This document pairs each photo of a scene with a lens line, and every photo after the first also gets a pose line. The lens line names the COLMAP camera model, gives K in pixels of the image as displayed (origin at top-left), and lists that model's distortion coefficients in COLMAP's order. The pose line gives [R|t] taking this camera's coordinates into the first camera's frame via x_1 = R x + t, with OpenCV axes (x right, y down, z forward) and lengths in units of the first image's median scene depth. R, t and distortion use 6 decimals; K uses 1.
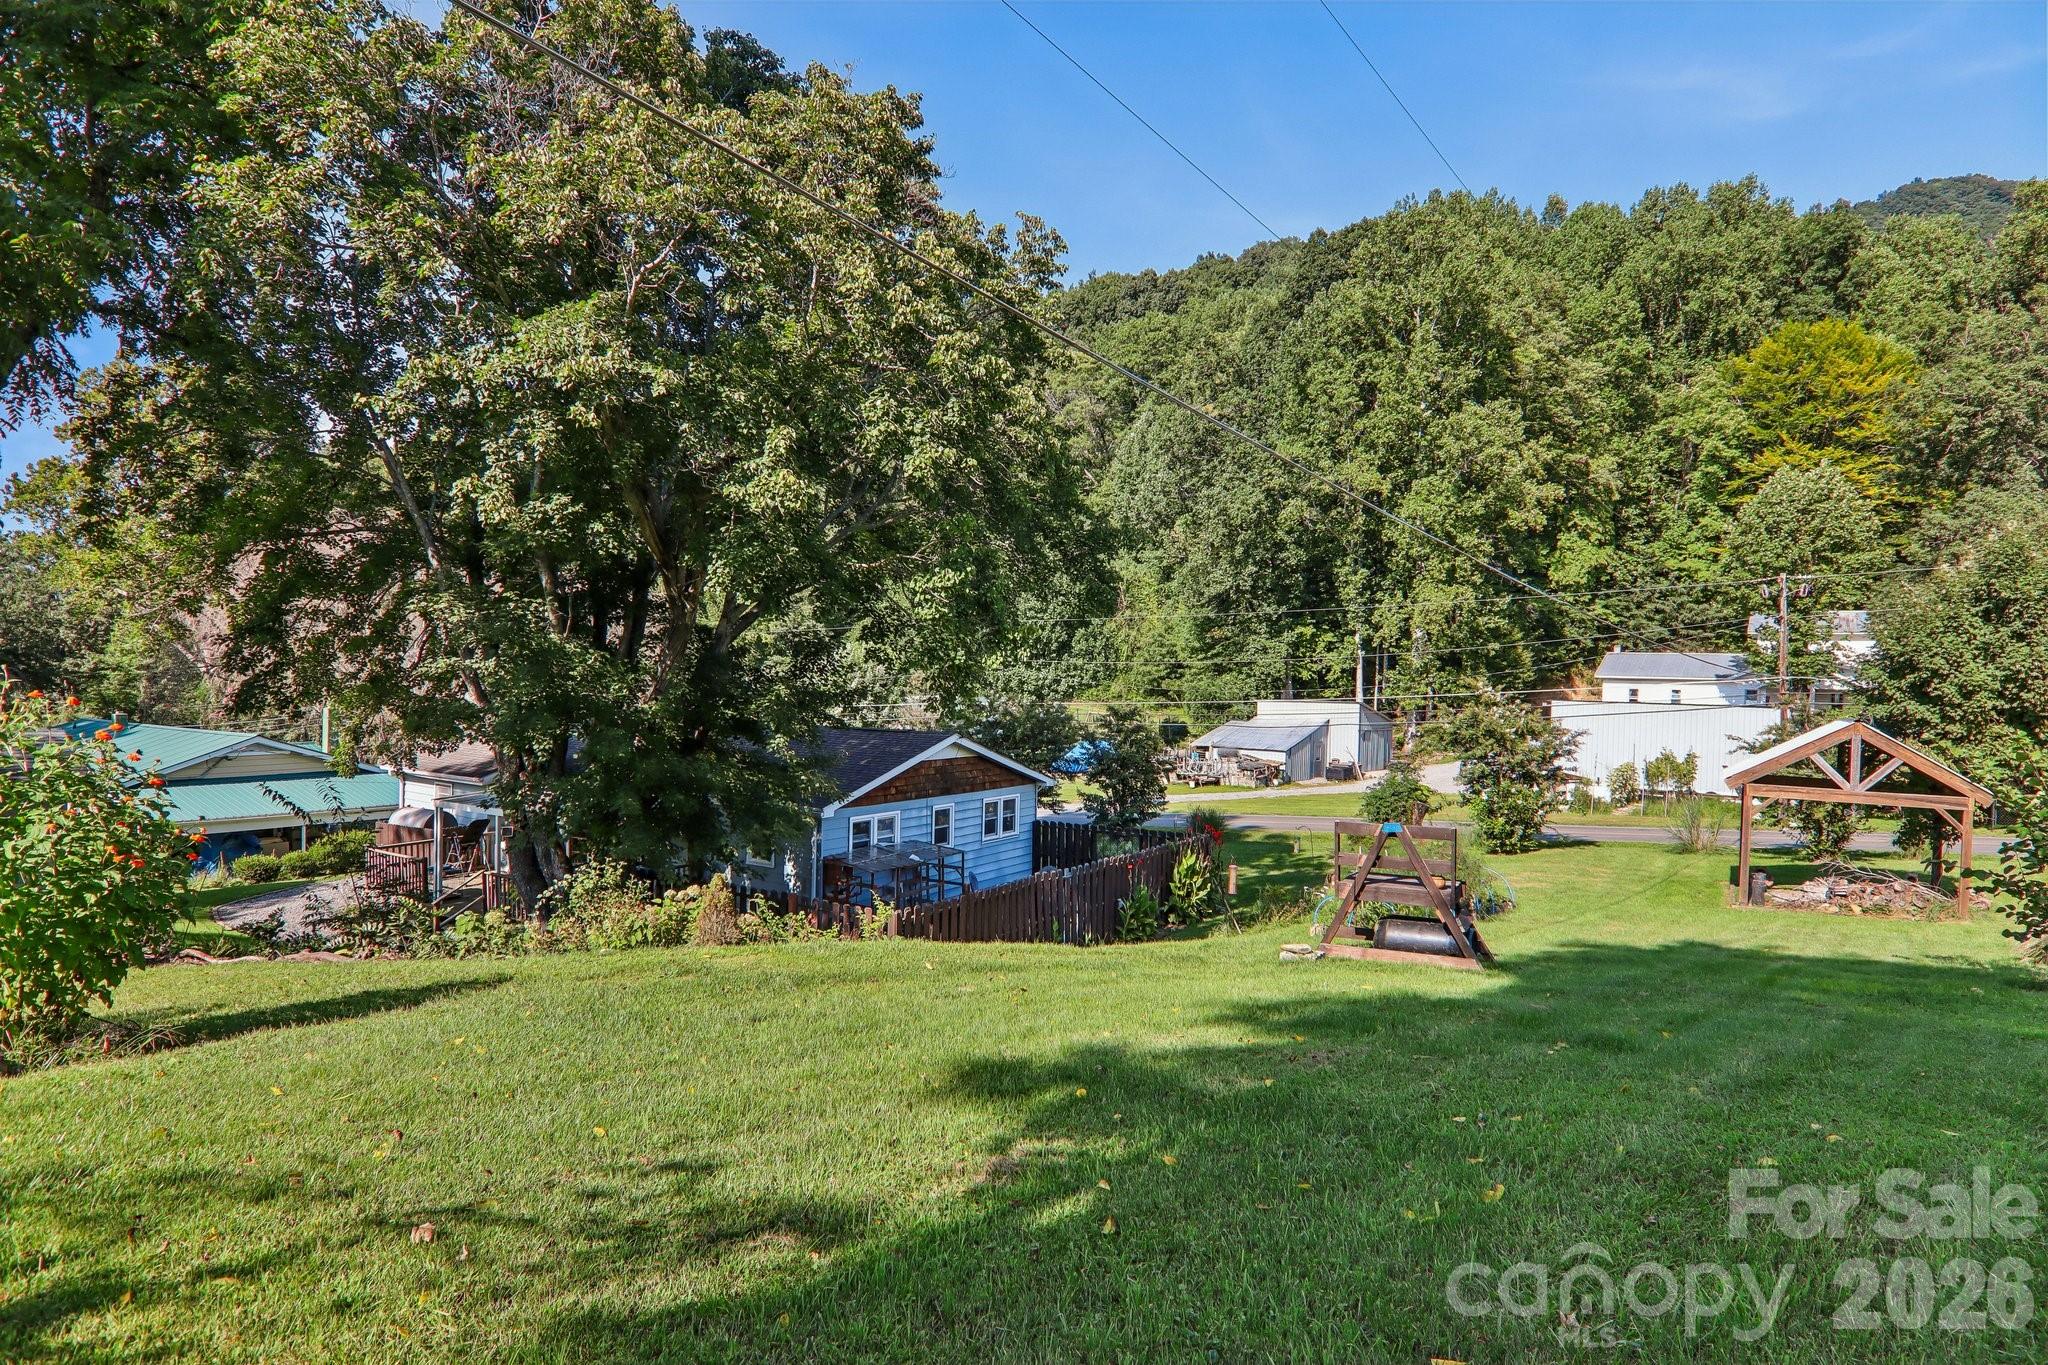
lens RADIAL K [[1129.8, 0, 1029.4], [0, 1129.8, 705.3], [0, 0, 1]] dist [0.004424, -0.019891]
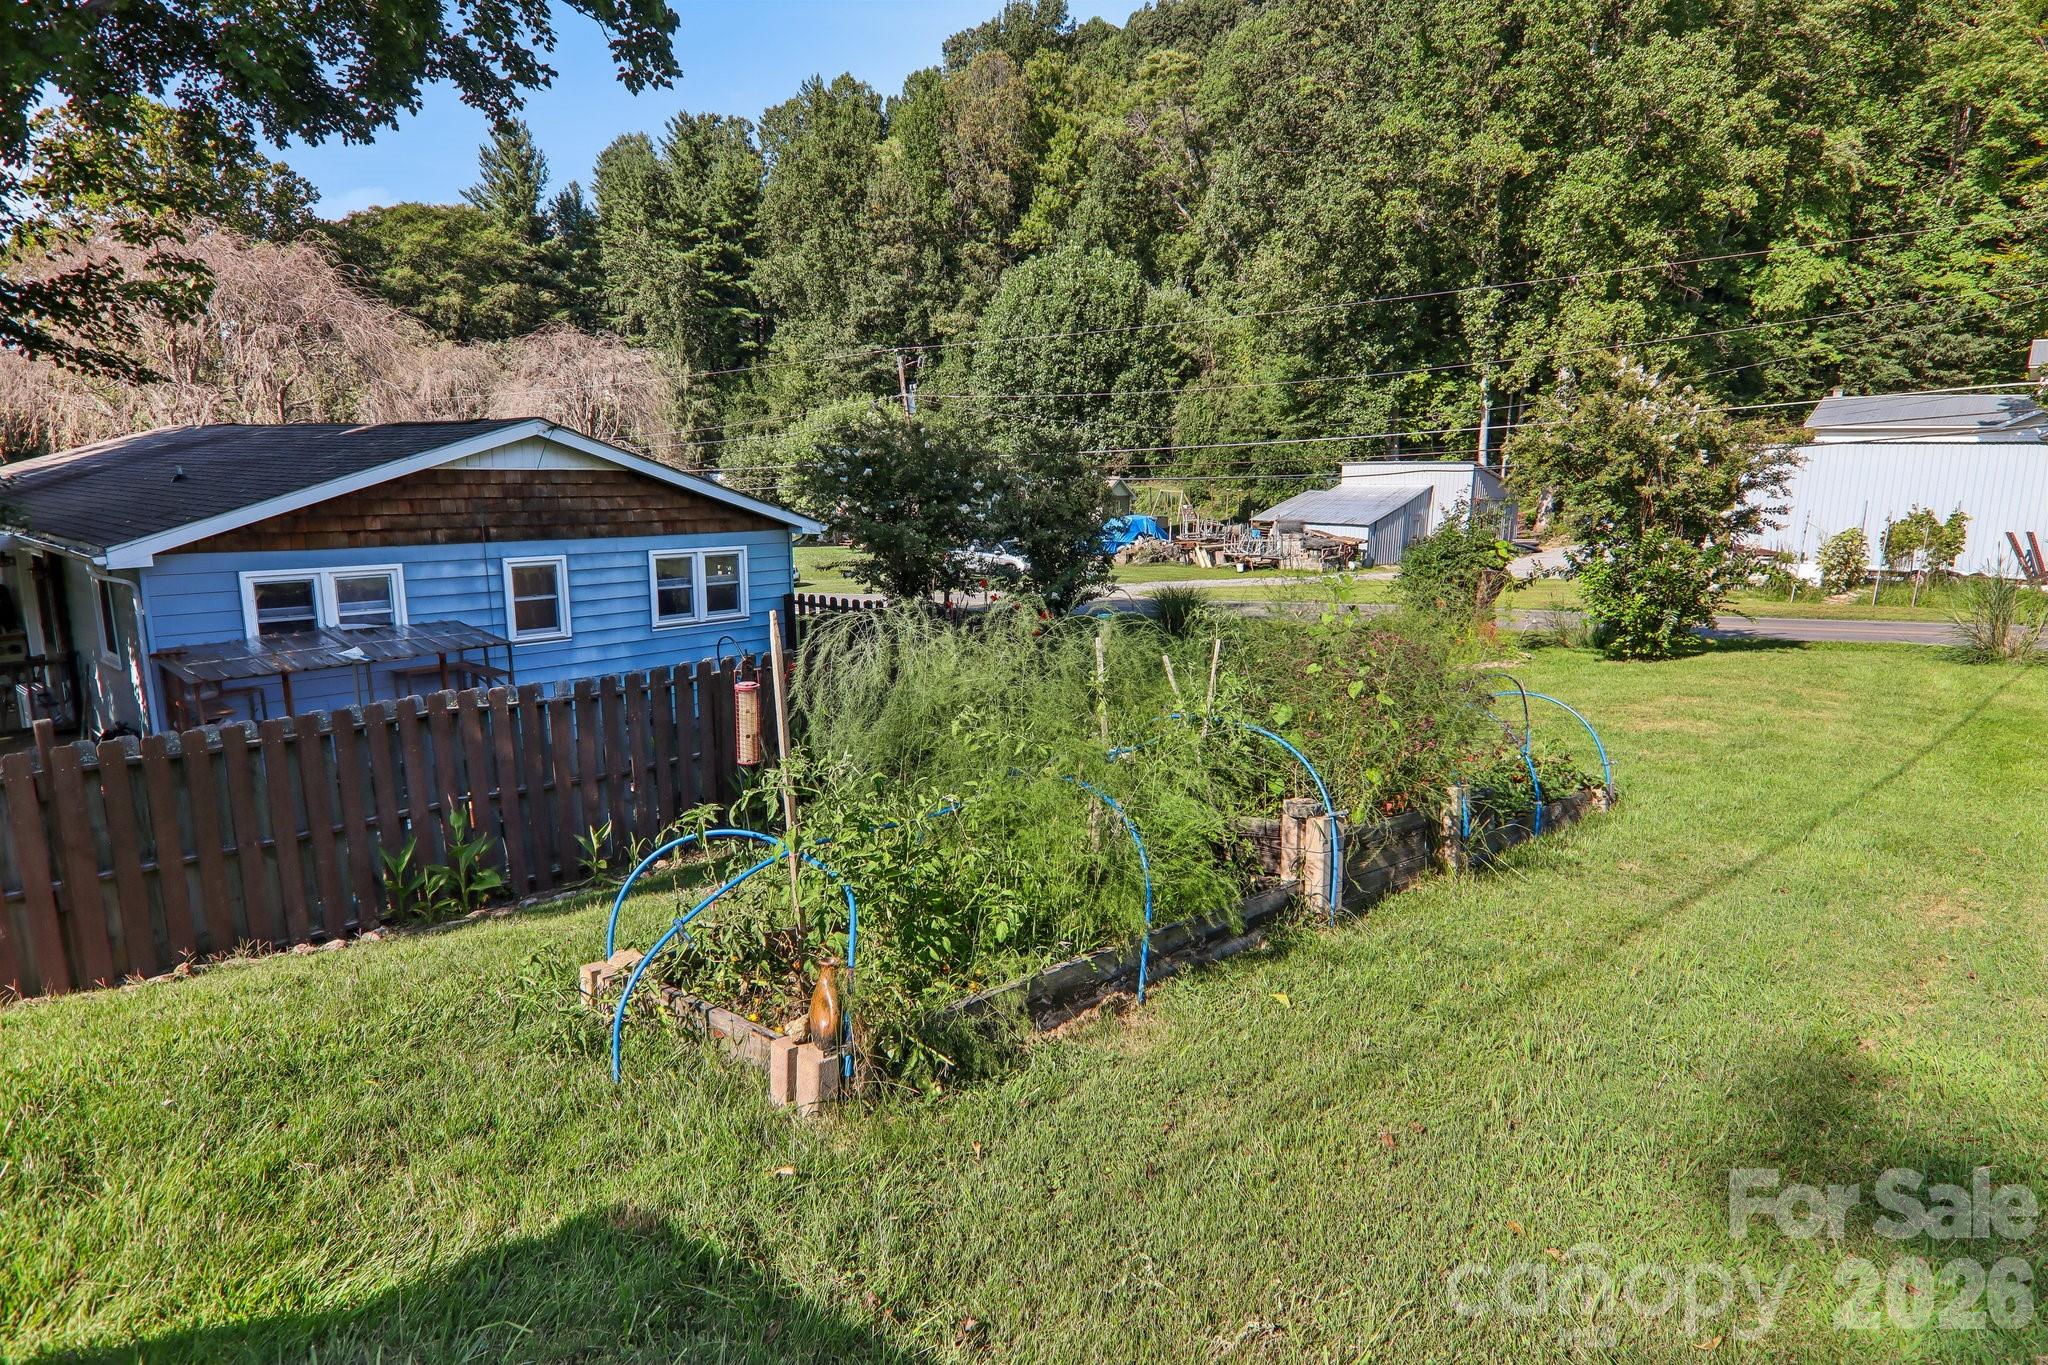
lens RADIAL K [[1129.8, 0, 1029.4], [0, 1129.8, 705.3], [0, 0, 1]] dist [0.004424, -0.019891]
pose [[0.993018, 0.015753, -0.116904, 0.077518], [0.004892, 0.984690, 0.174243, 0.022591], [0.117859, -0.173599, 0.977739, 0.170872]]
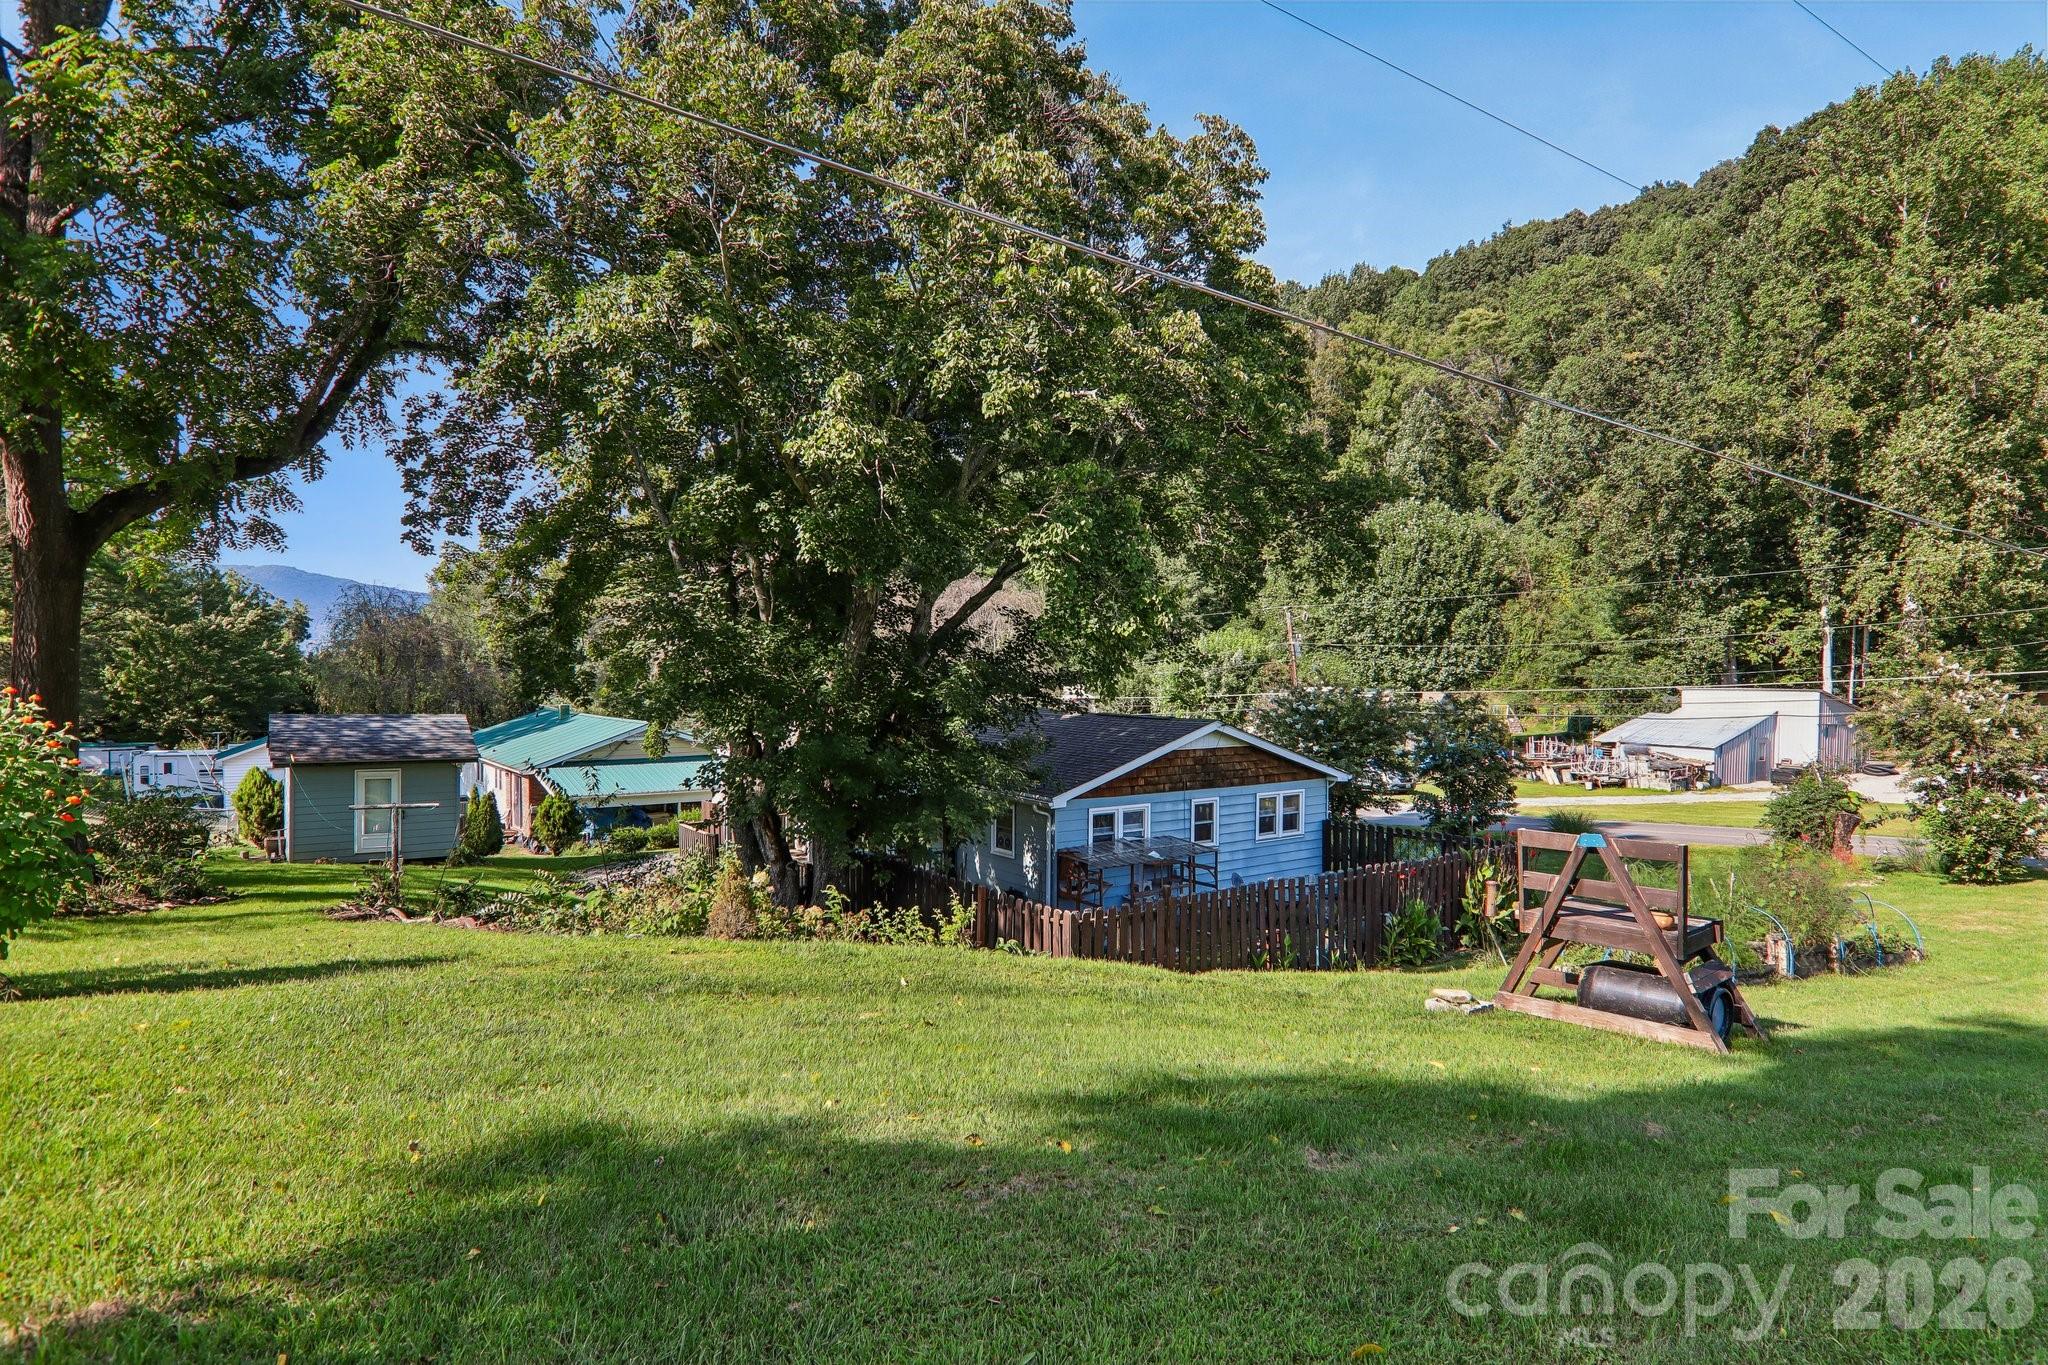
lens RADIAL K [[1129.8, 0, 1029.4], [0, 1129.8, 705.3], [0, 0, 1]] dist [0.004424, -0.019891]
pose [[0.936283, -0.001700, -0.351243, 0.039259], [0.003329, 0.999986, 0.004034, 0.002893], [0.351231, -0.004946, 0.936276, 0.032408]]
